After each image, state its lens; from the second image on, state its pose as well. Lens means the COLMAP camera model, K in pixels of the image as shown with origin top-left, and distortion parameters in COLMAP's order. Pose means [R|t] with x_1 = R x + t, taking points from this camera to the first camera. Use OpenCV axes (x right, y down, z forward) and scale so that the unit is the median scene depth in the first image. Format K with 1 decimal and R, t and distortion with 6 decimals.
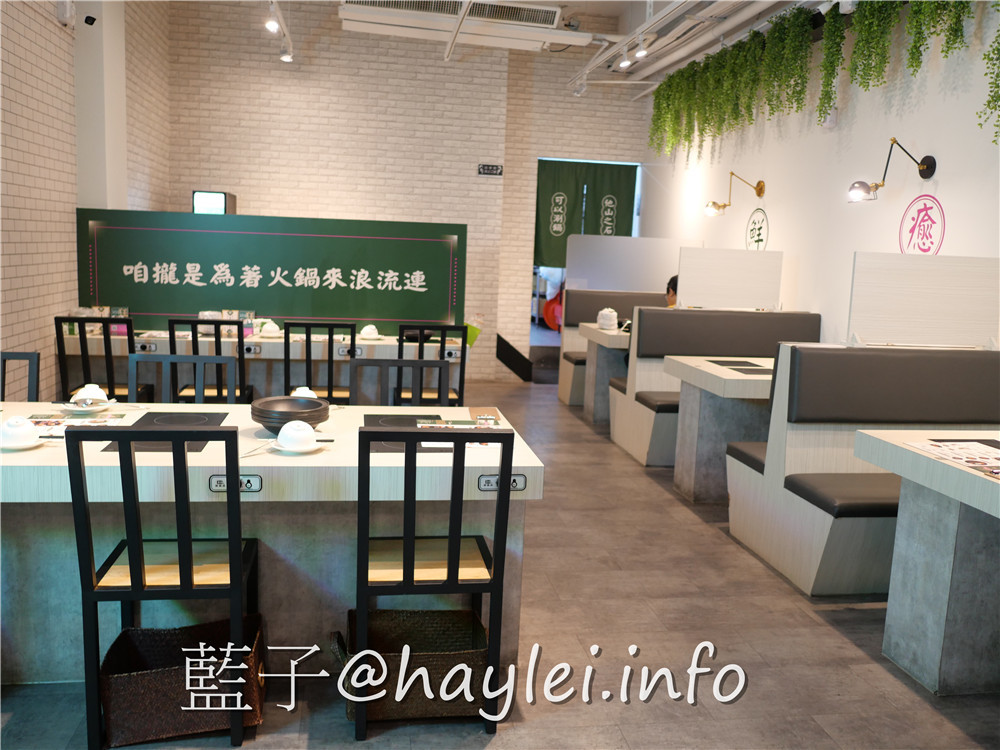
lens RADIAL K [[887.4, 0, 498.6], [0, 887.4, 376.9], [0, 0, 1]] dist [-0.009479, -0.006291]
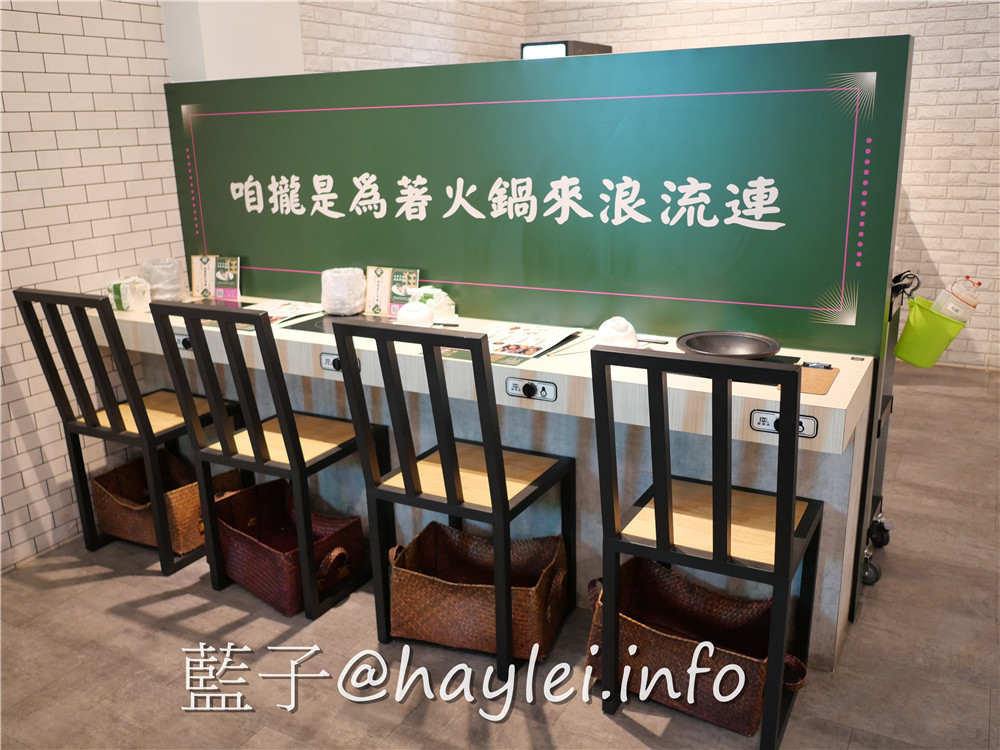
lens RADIAL K [[887.4, 0, 502.0], [0, 887.4, 374.6], [0, 0, 1]] dist [-0.009479, -0.006291]
pose [[0.770714, 0.114791, -0.626756, 0.074257], [-0.037424, 0.990095, 0.135317, -0.084750], [0.636082, -0.080835, 0.767376, 0.645489]]
